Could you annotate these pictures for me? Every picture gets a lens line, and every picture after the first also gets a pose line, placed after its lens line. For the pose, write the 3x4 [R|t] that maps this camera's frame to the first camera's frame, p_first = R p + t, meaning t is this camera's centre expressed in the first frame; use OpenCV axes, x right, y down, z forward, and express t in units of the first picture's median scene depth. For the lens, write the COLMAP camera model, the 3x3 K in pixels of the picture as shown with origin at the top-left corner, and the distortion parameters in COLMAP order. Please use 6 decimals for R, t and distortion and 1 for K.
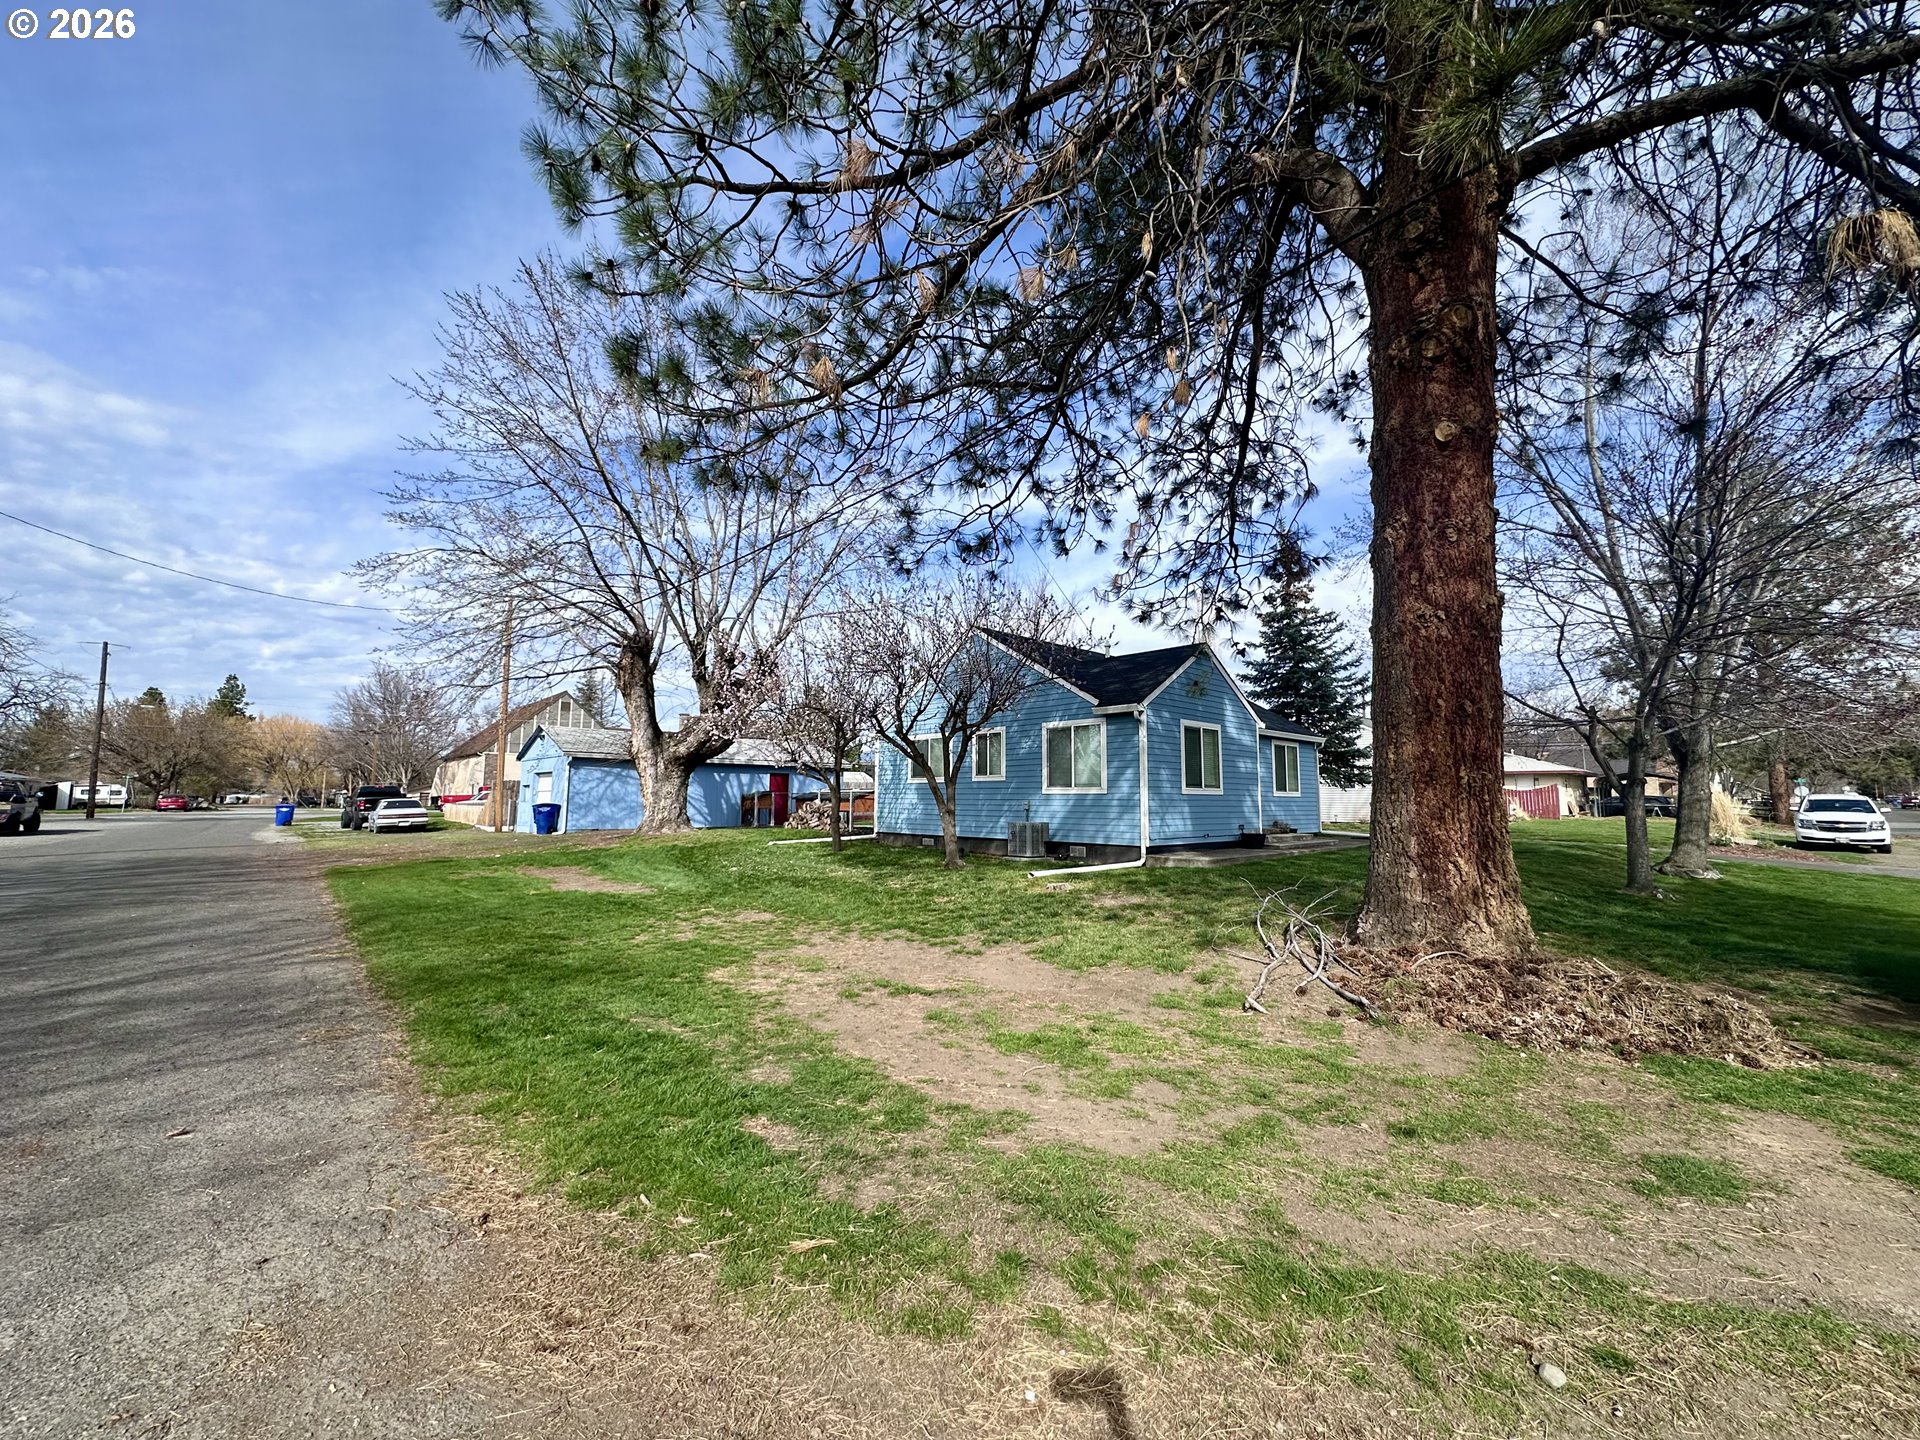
lens RADIAL K [[766.4, 0, 958.1], [0, 766.4, 722.0], [0, 0, 1]] dist [-0.003228, 0.000575]
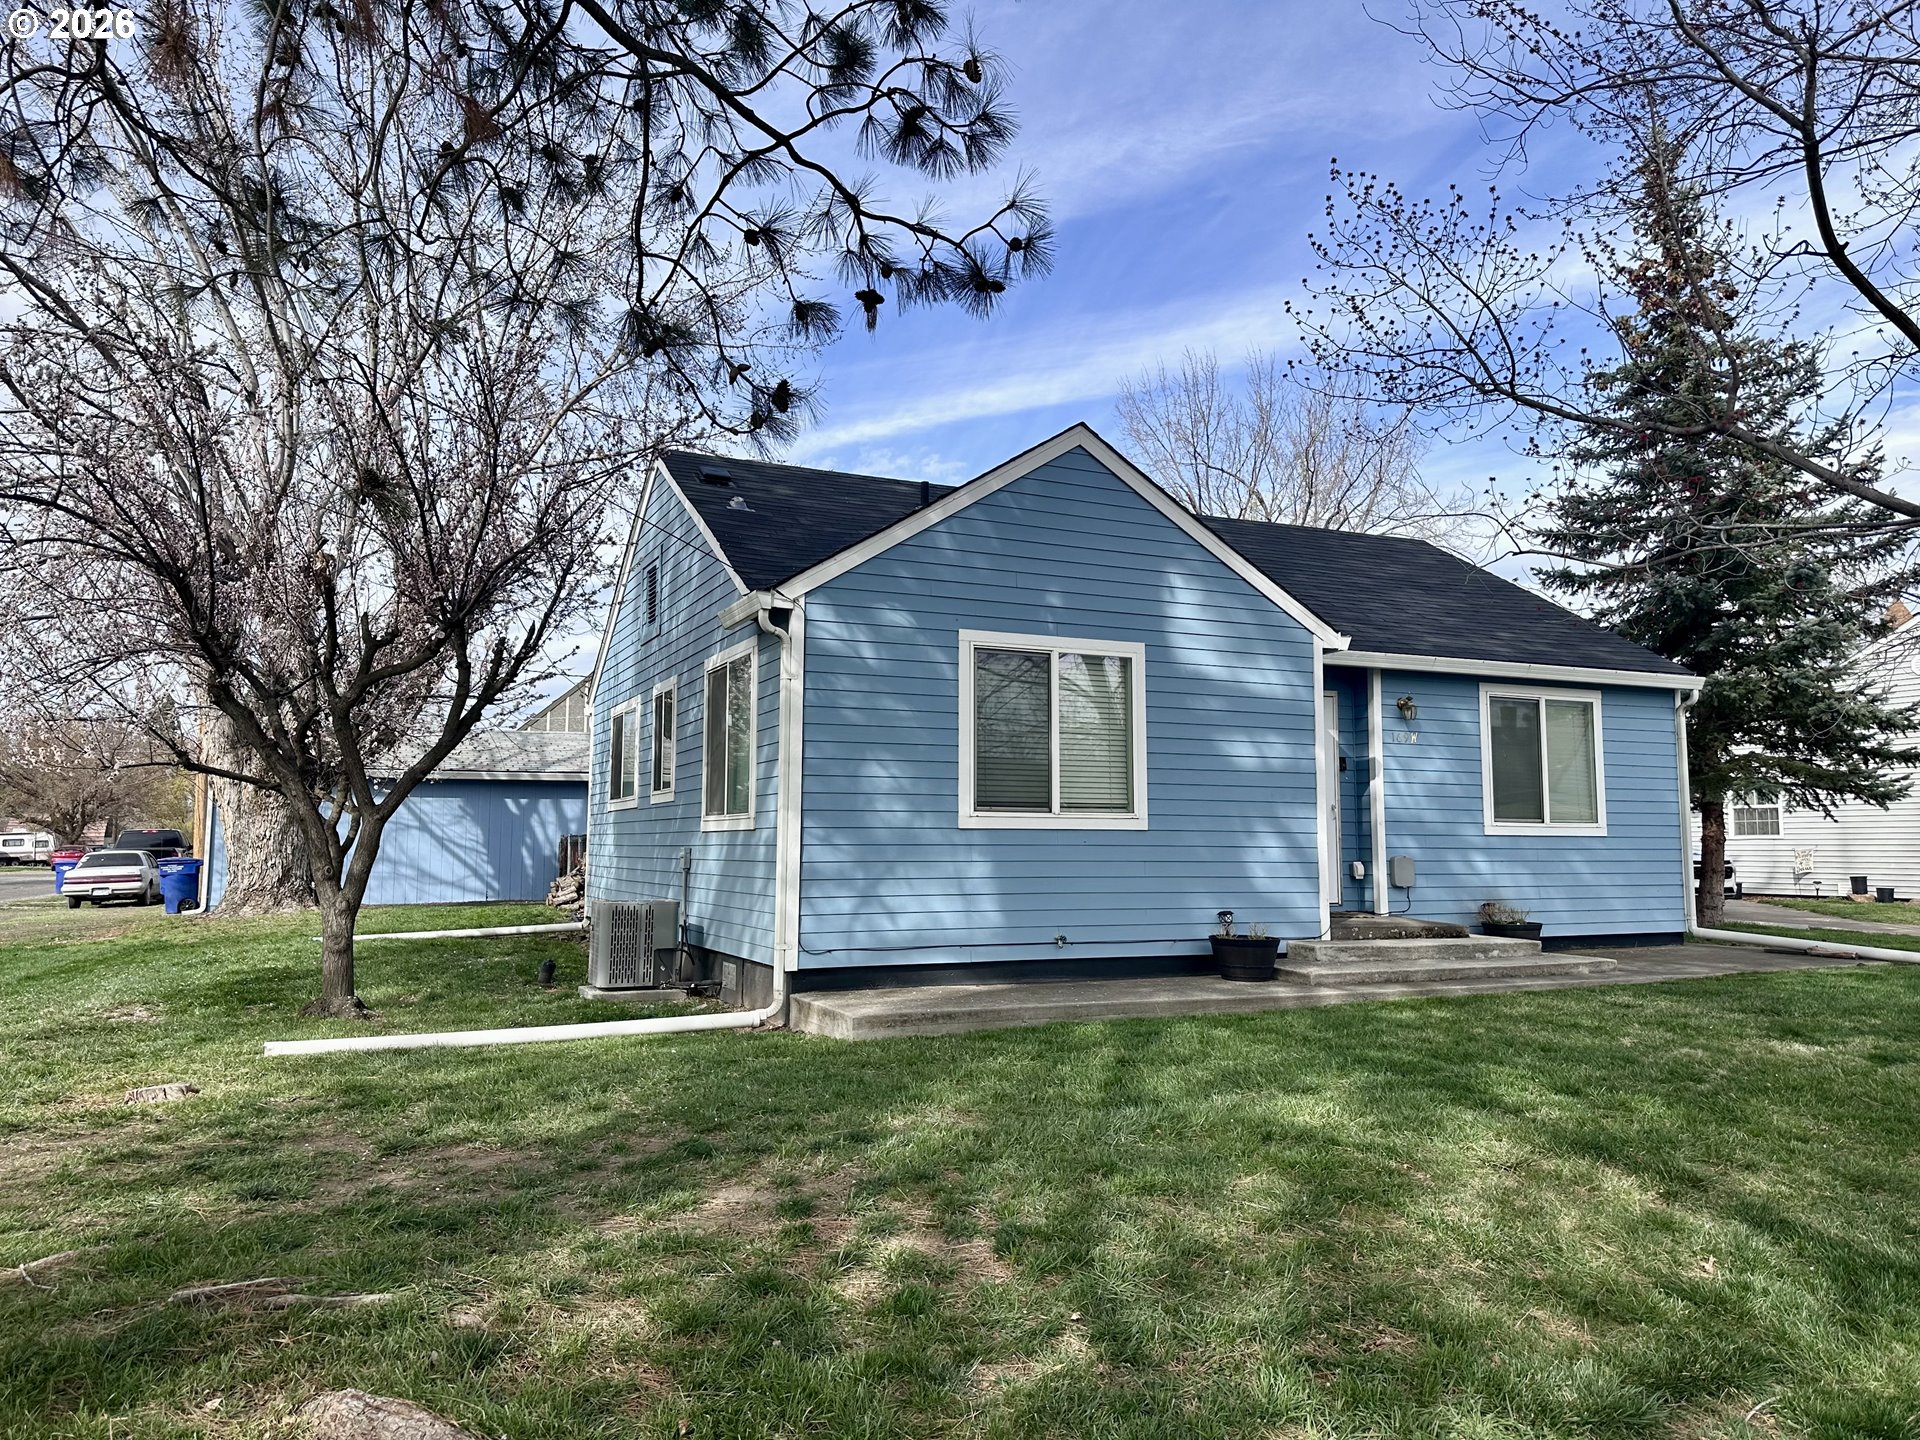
lens RADIAL K [[1383.9, 0, 962.1], [0, 1383.9, 714.9], [0, 0, 1]] dist [0.005302, 0.000415]
pose [[0.947005, -0.034941, -0.319312, 0.394862], [0.036462, 0.999334, -0.001217, 0.030472], [0.319142, -0.010490, 0.947649, 0.279106]]
